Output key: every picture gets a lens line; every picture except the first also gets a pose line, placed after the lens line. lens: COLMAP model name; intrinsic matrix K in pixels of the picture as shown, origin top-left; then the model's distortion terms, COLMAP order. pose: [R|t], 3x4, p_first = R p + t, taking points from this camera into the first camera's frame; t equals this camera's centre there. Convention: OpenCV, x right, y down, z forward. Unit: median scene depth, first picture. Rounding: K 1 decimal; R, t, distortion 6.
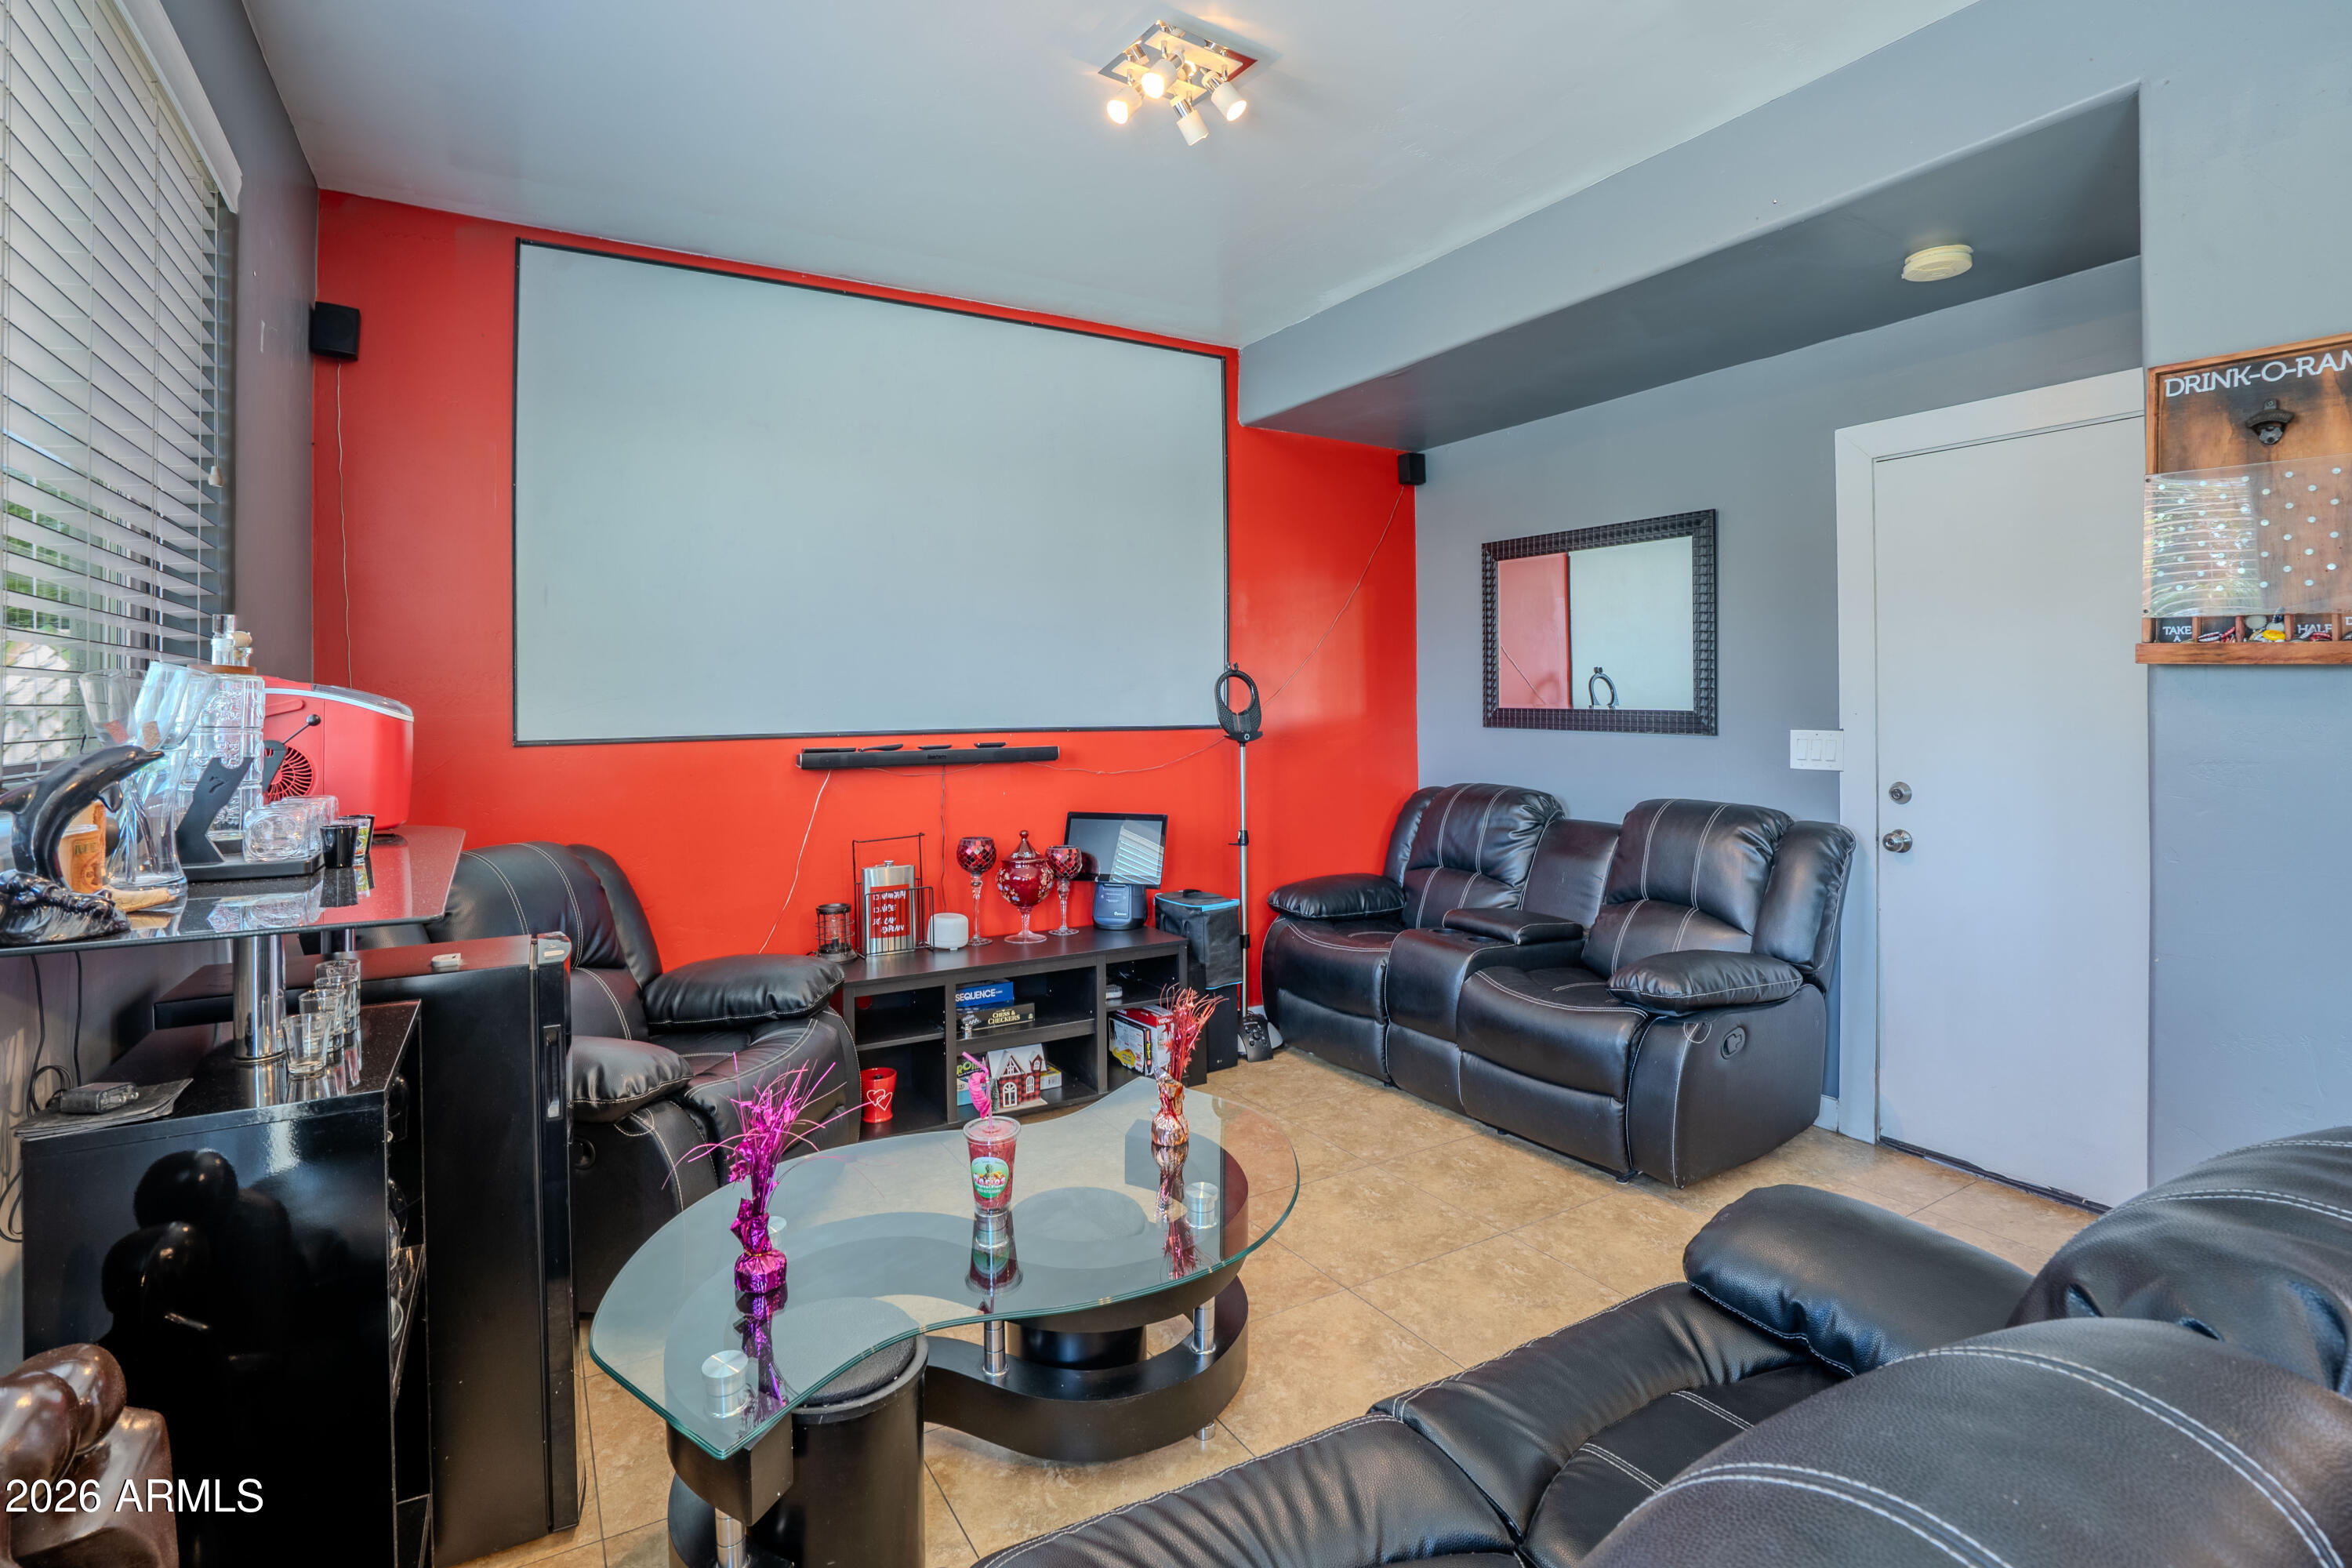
lens RADIAL K [[1103.0, 0, 1168.2], [0, 1103.0, 742.4], [0, 0, 1]] dist [-0.071866, 0.000301]
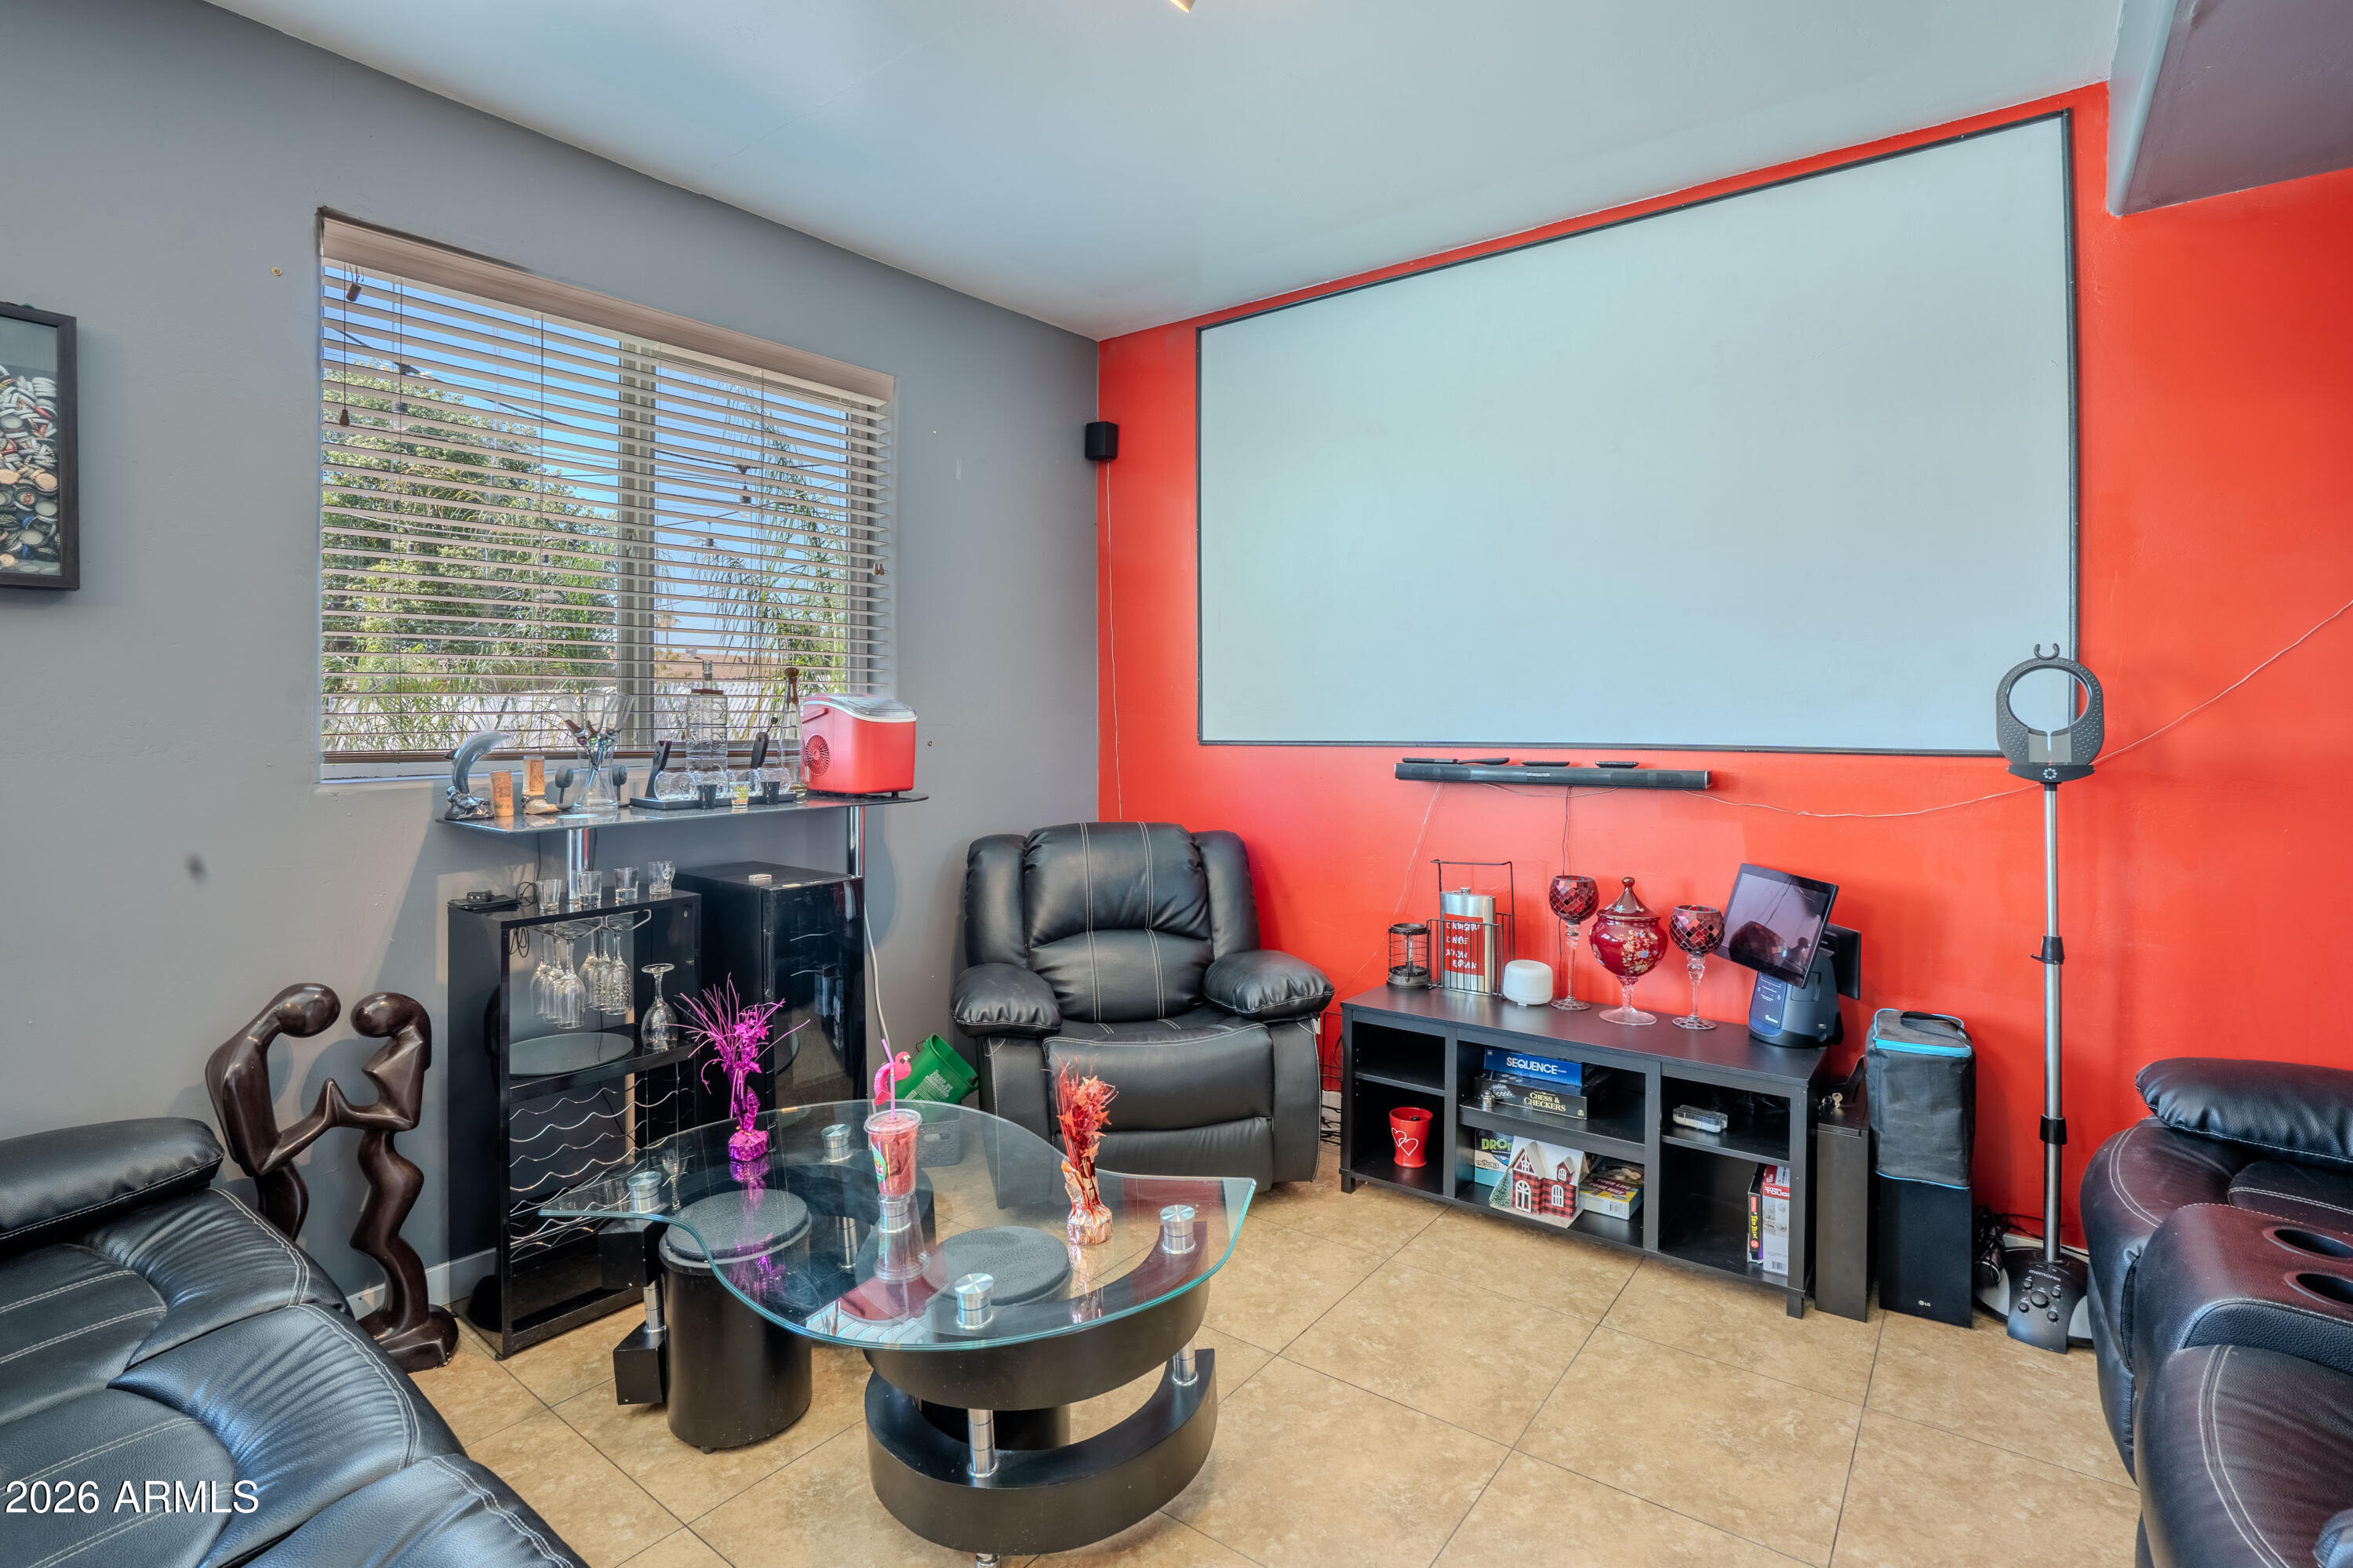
lens RADIAL K [[1103.5, 0, 1168.7], [0, 1103.5, 742.4], [0, 0, 1]] dist [-0.071866, 0.000301]
pose [[0.365104, 0.030209, -0.930476, 0.477670], [-0.035536, 0.999197, 0.018496, -0.017565], [0.930288, 0.026312, 0.365885, 0.441308]]
